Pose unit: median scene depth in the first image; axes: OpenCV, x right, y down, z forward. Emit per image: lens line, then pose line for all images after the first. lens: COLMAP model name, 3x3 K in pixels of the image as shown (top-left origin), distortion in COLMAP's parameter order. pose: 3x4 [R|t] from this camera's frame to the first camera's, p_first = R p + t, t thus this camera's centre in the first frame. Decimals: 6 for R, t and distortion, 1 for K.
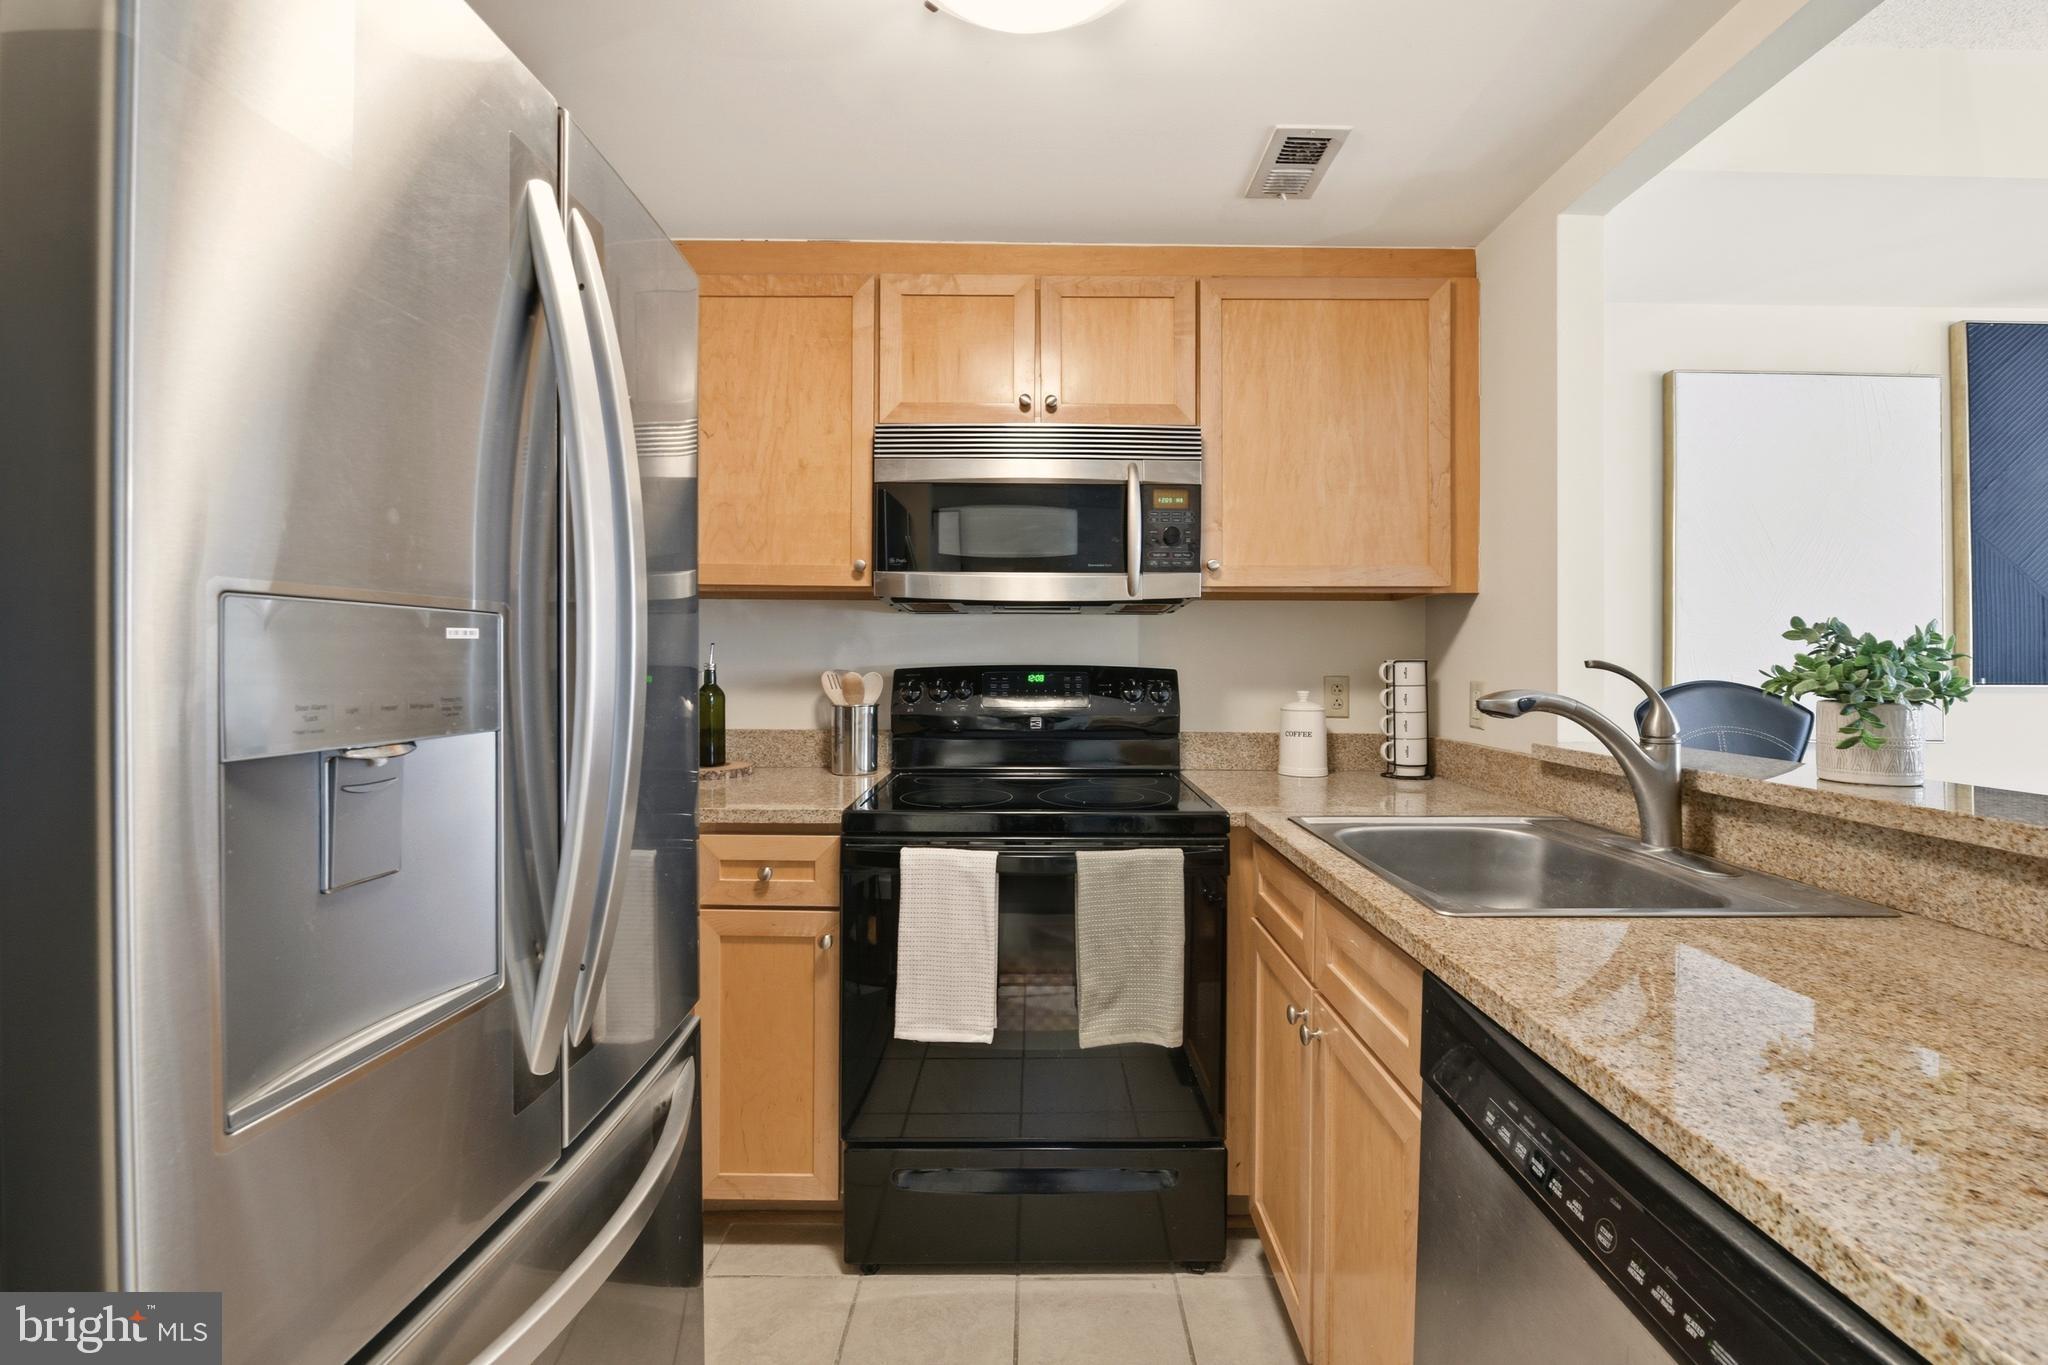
lens RADIAL K [[842.2, 0, 1036.5], [0, 842.2, 662.1], [0, 0, 1]] dist [-0.000854, -0.000008]
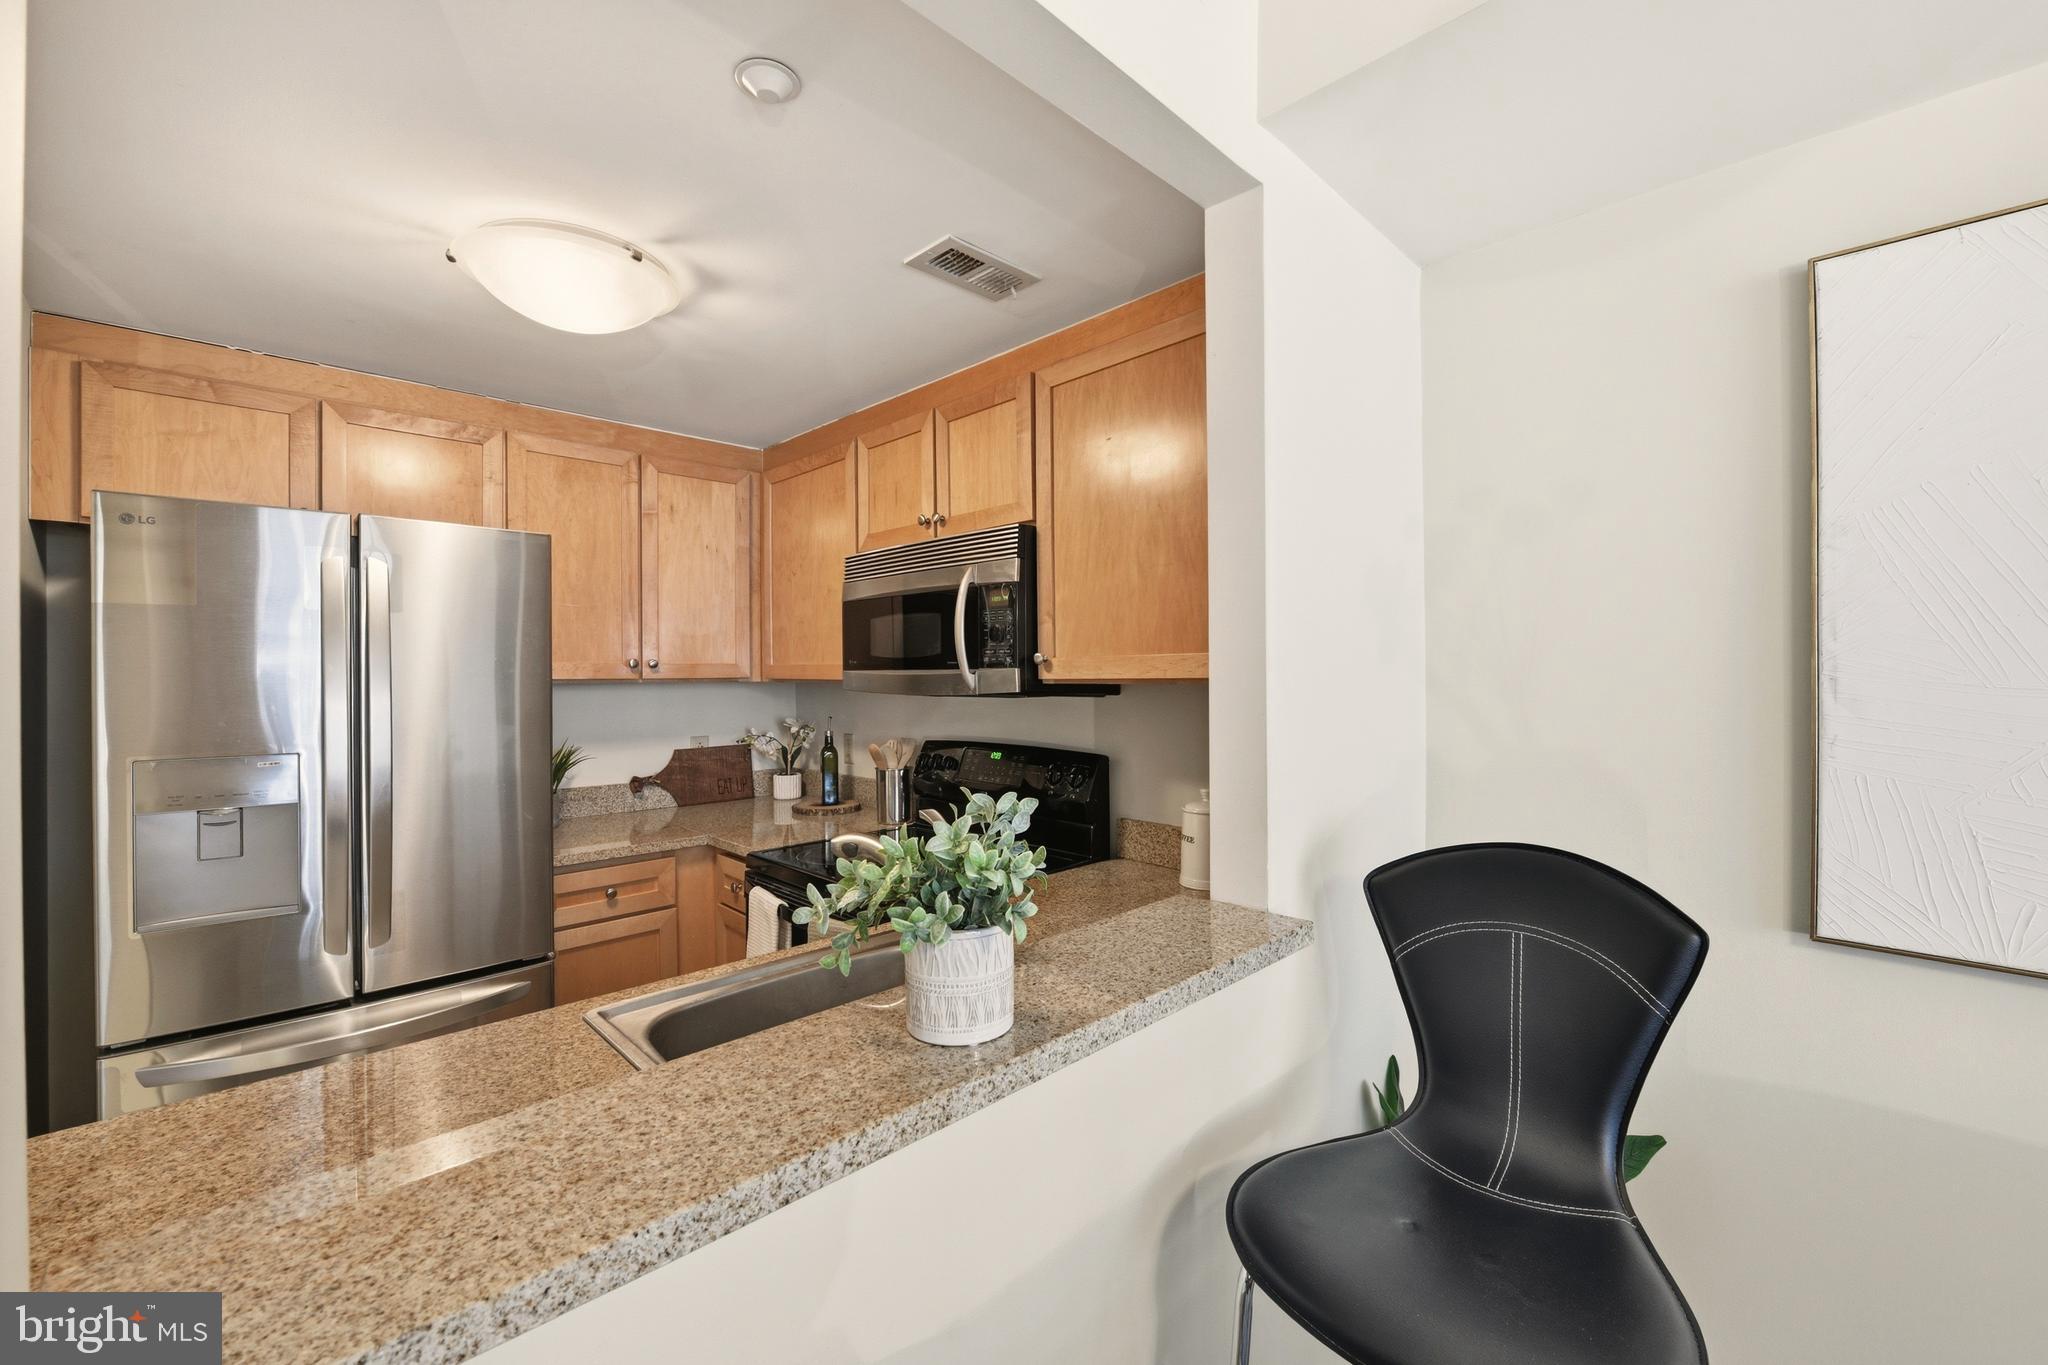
lens RADIAL K [[823.3, 0, 1037.5], [0, 823.3, 676.0], [0, 0, 1]] dist [-0.001753, -0.000144]
pose [[0.703800, -0.005603, -0.710376, 0.890325], [0.008223, 0.999966, 0.000260, -0.093690], [0.710351, -0.006024, 0.703822, 0.309695]]
